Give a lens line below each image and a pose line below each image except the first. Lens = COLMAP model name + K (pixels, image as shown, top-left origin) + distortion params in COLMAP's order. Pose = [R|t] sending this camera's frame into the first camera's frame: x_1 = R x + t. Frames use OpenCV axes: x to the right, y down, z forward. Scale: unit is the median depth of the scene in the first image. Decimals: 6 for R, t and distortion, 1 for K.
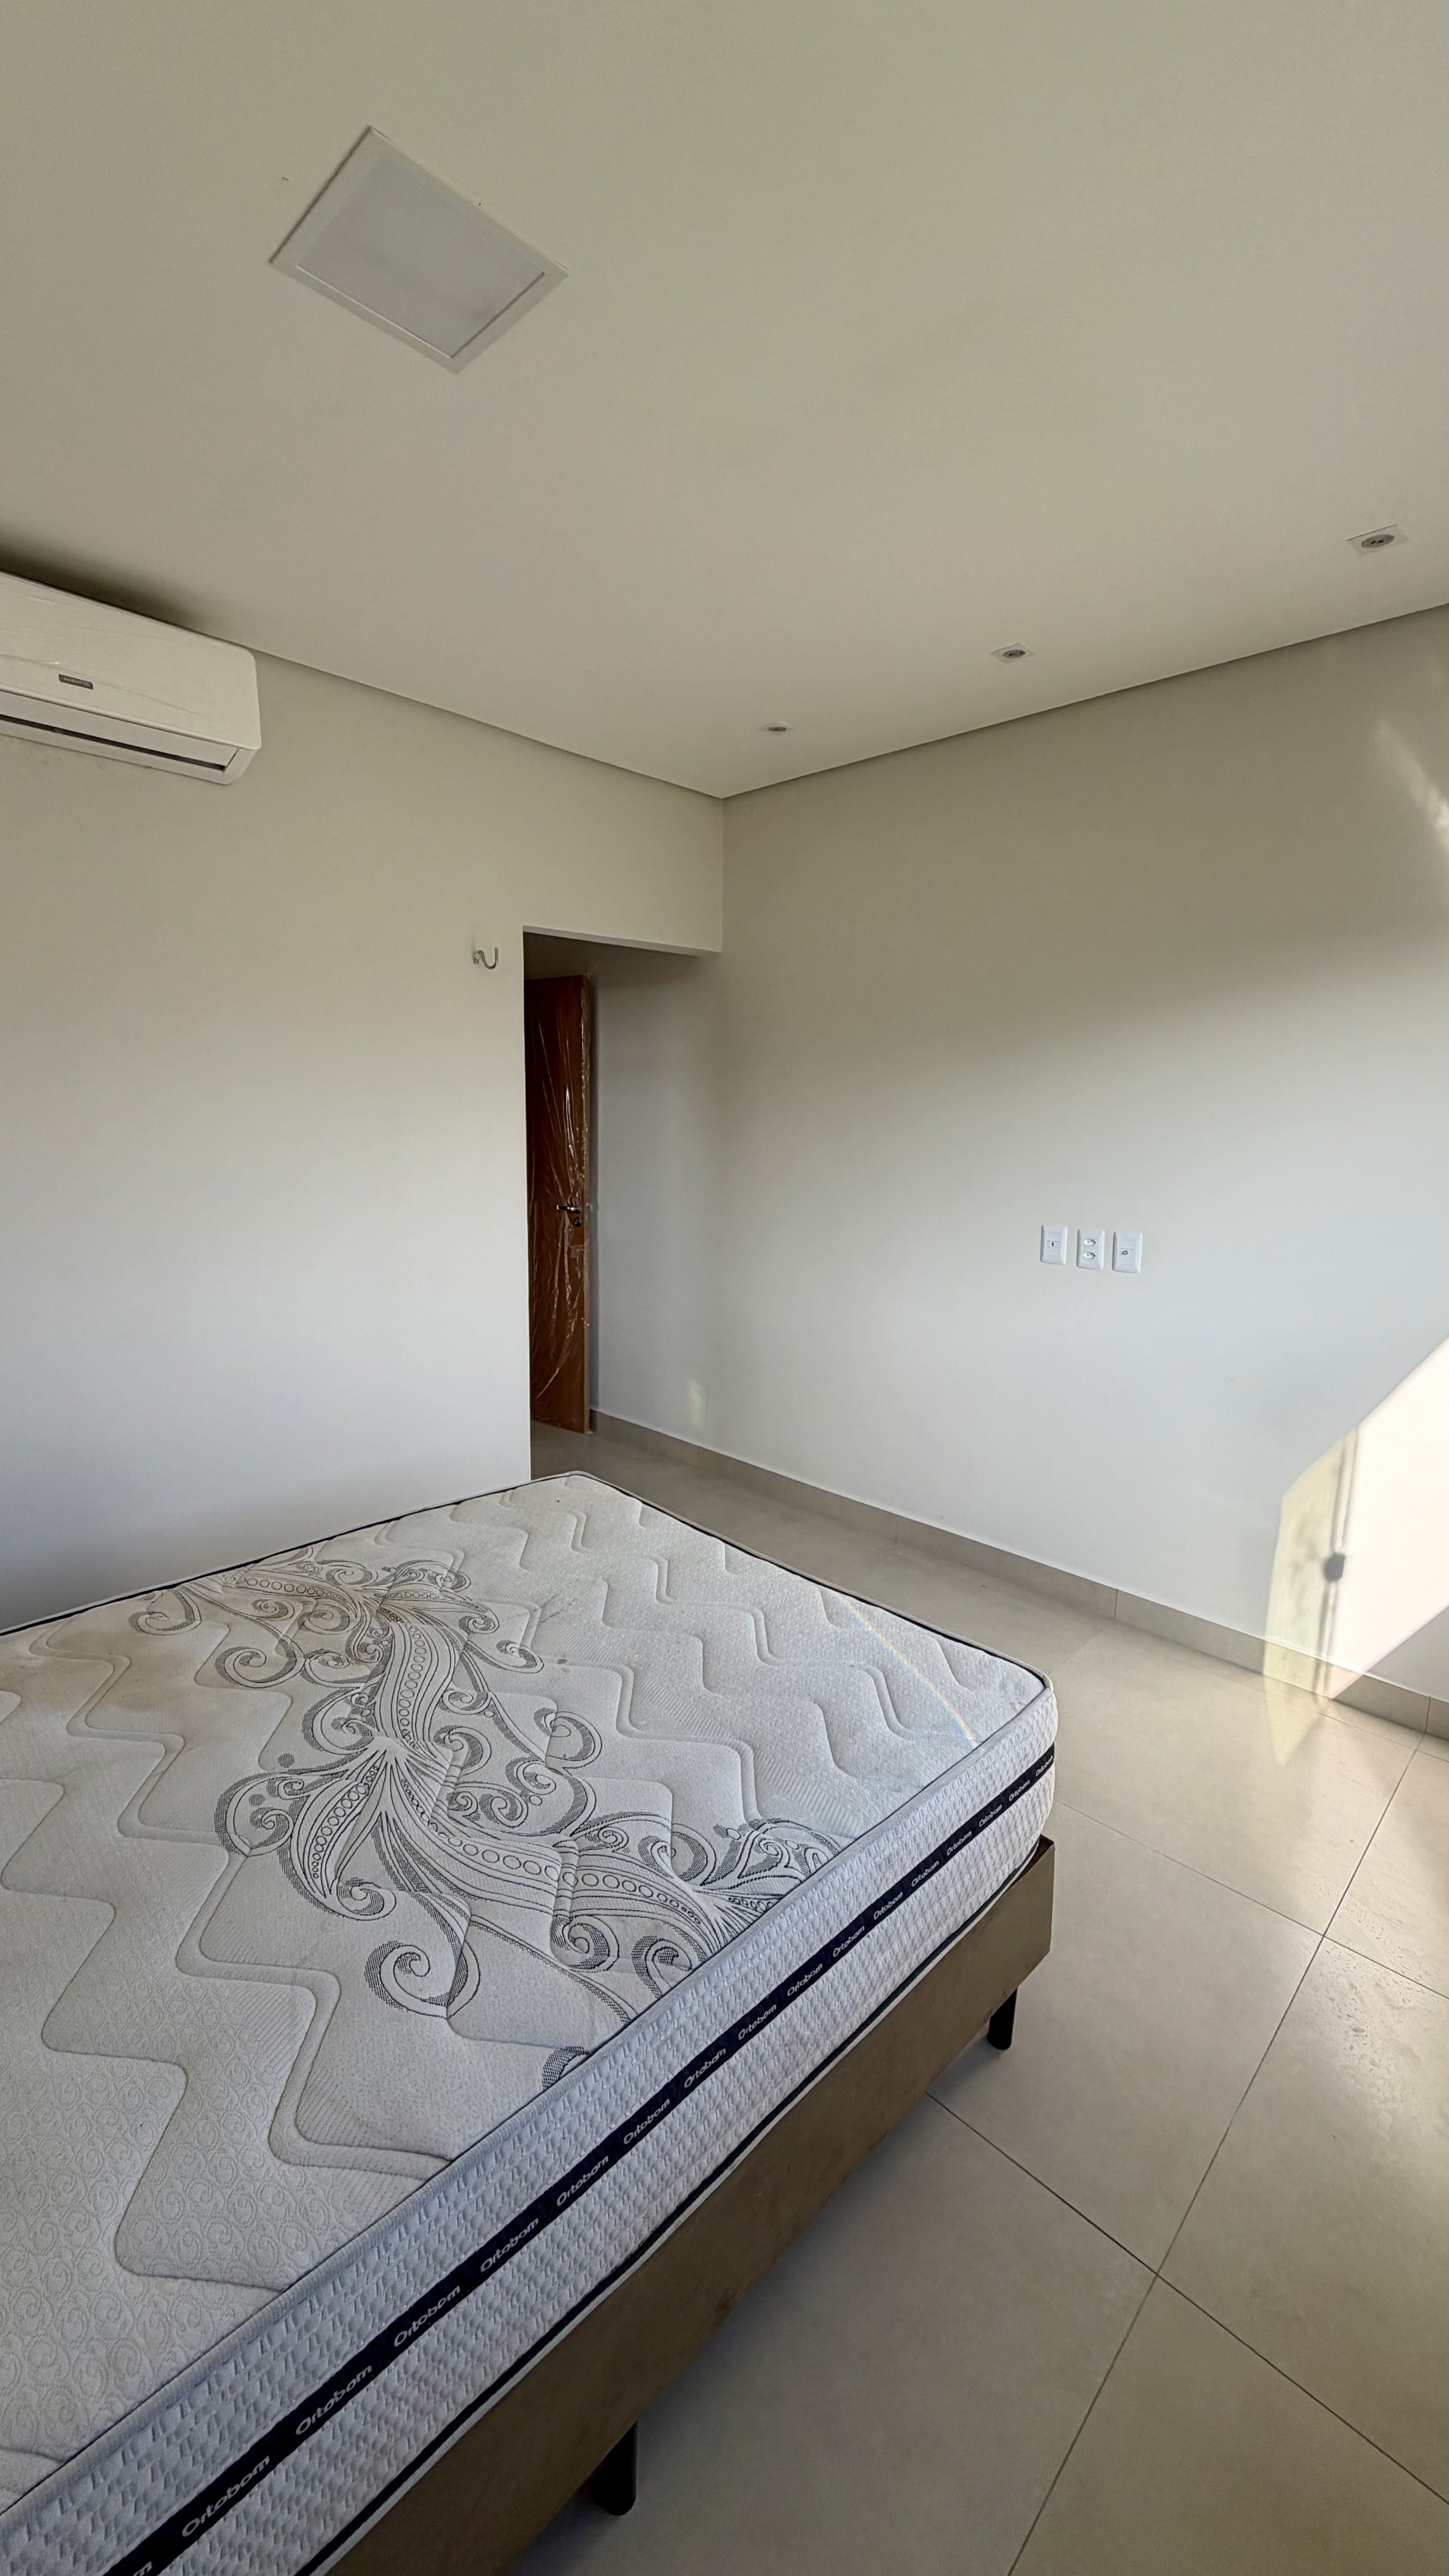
lens RADIAL K [[1027.8, 0, 720.3], [0, 1027.8, 1278.3], [0, 0, 1]] dist [-0.000389, 0.000465]
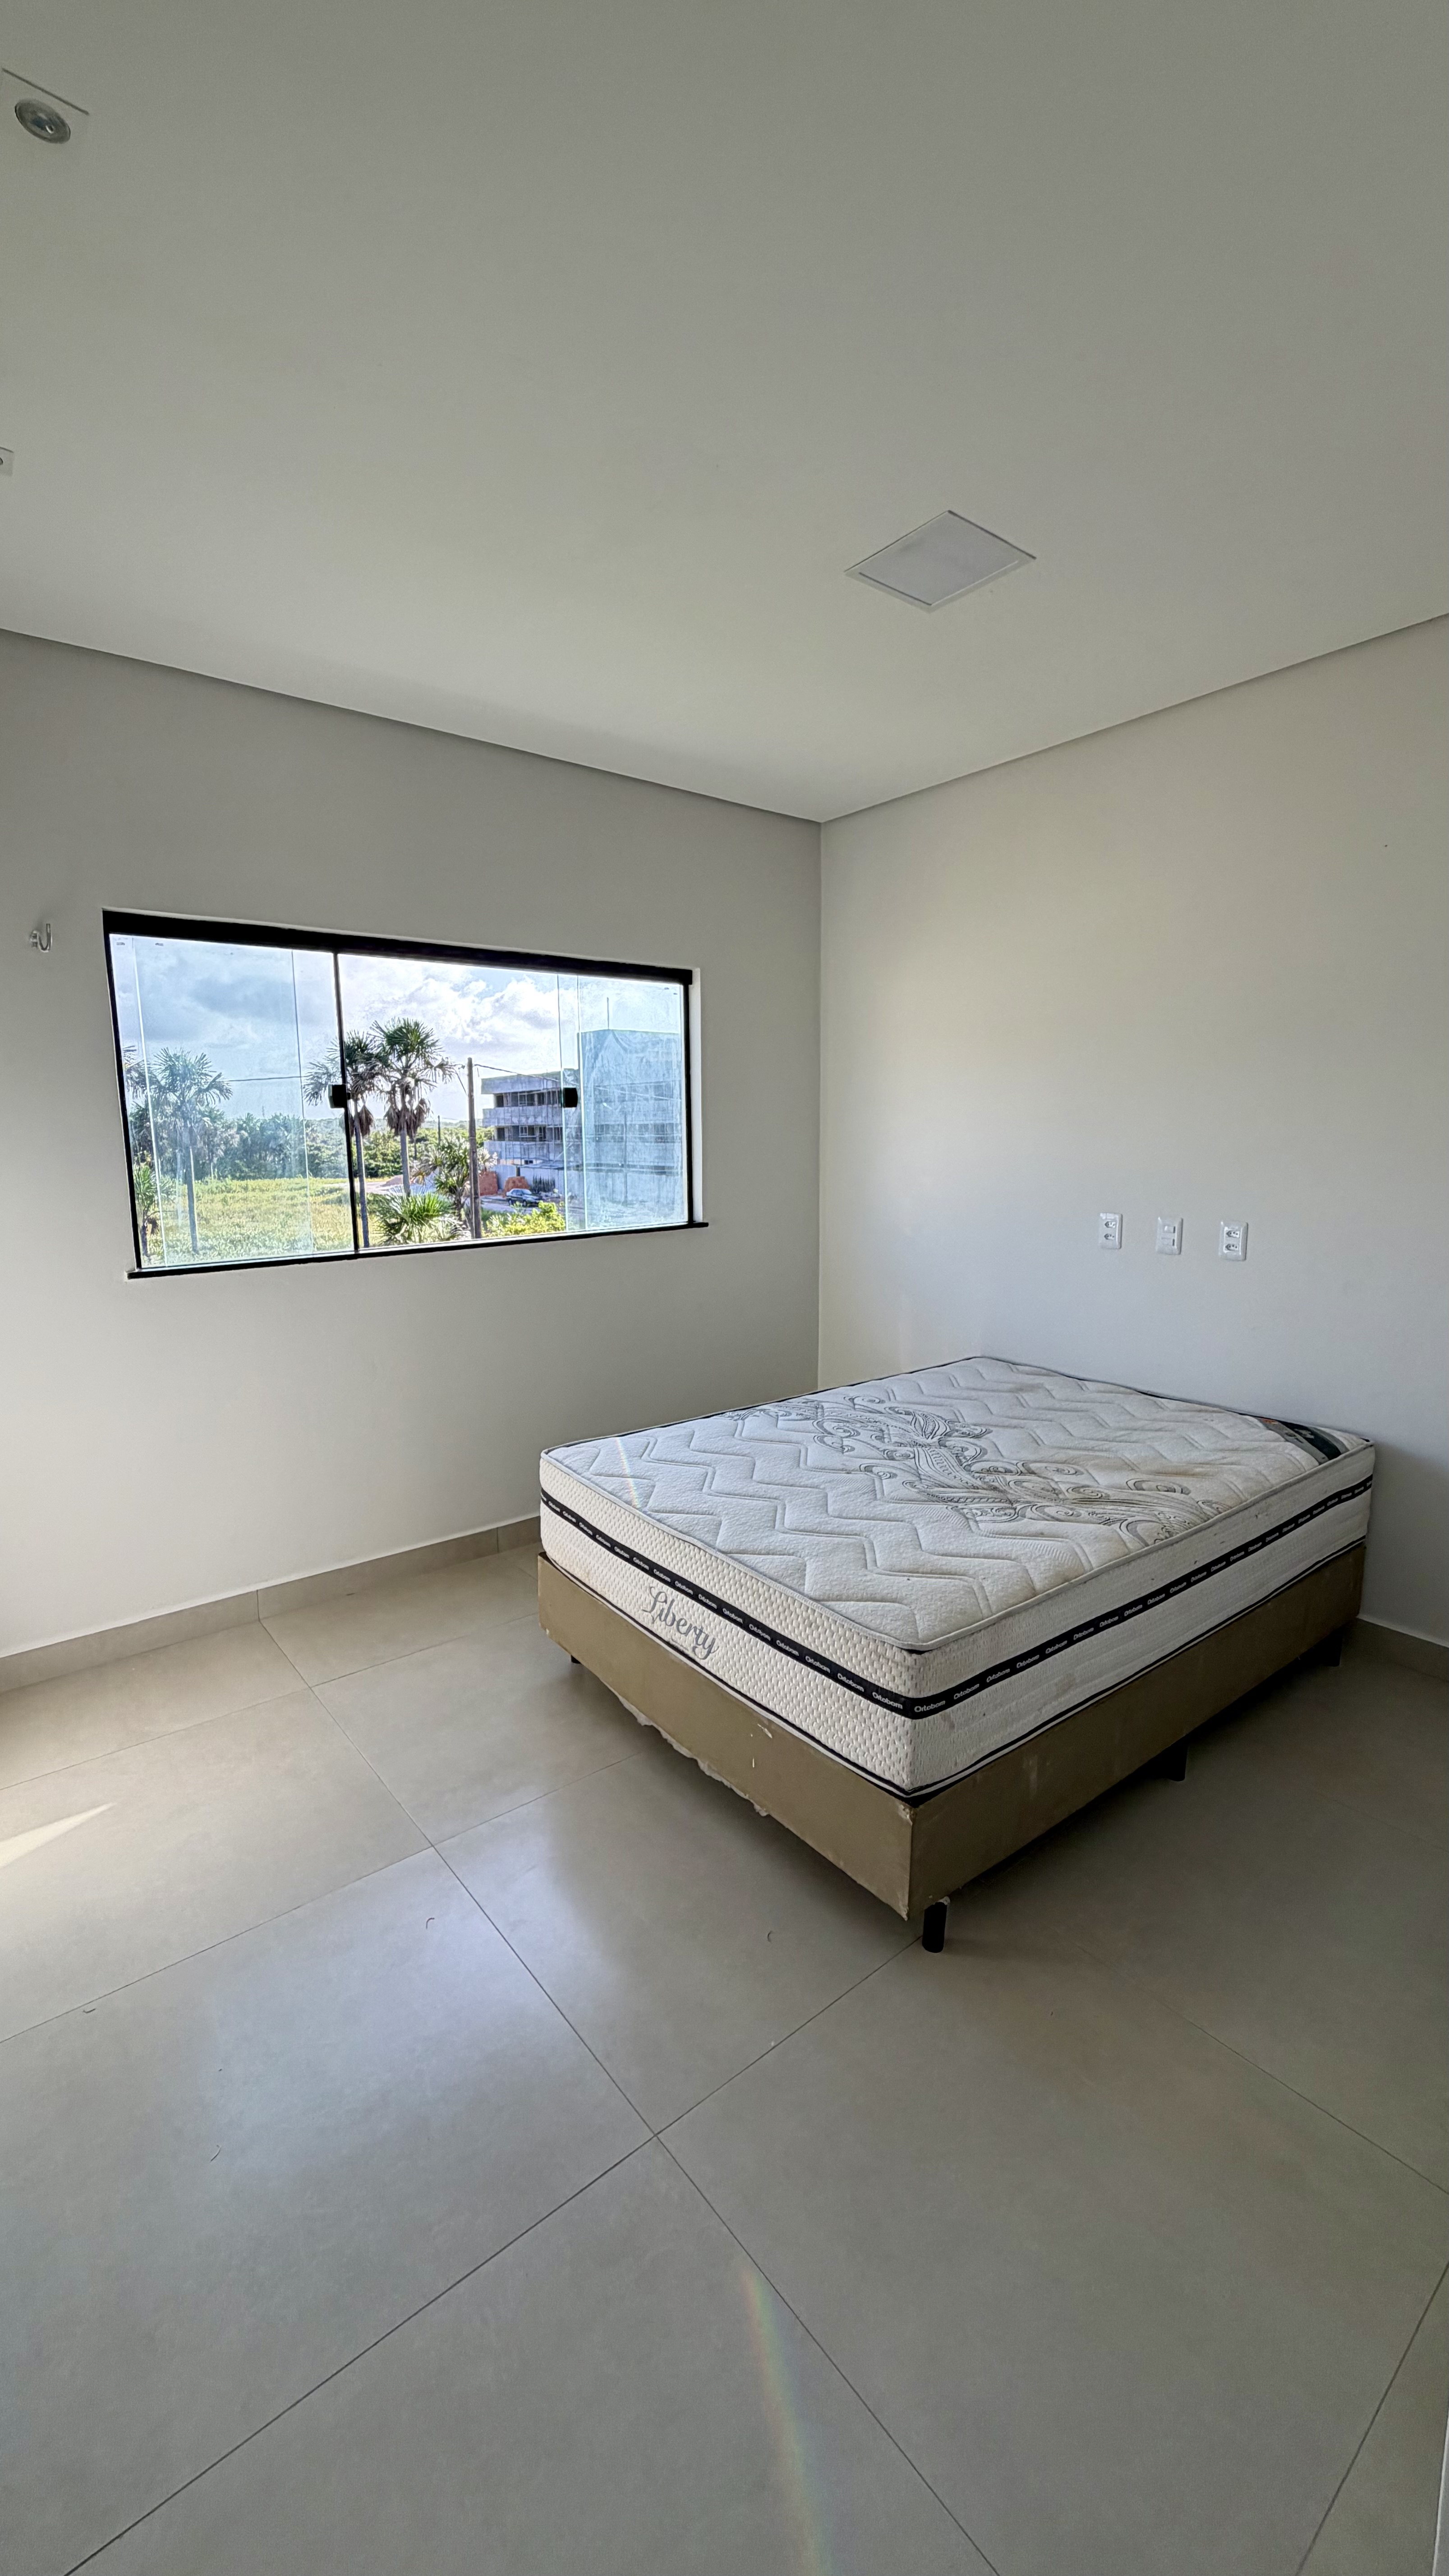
lens RADIAL K [[1034.0, 0, 715.5], [0, 1034.0, 1315.1], [0, 0, 1]] dist [0.033415, -0.012966]
pose [[-0.992563, -0.026240, 0.118874, -0.149236], [0.015247, 0.942008, 0.335244, -0.383550], [-0.120777, 0.334563, -0.934602, 2.599786]]
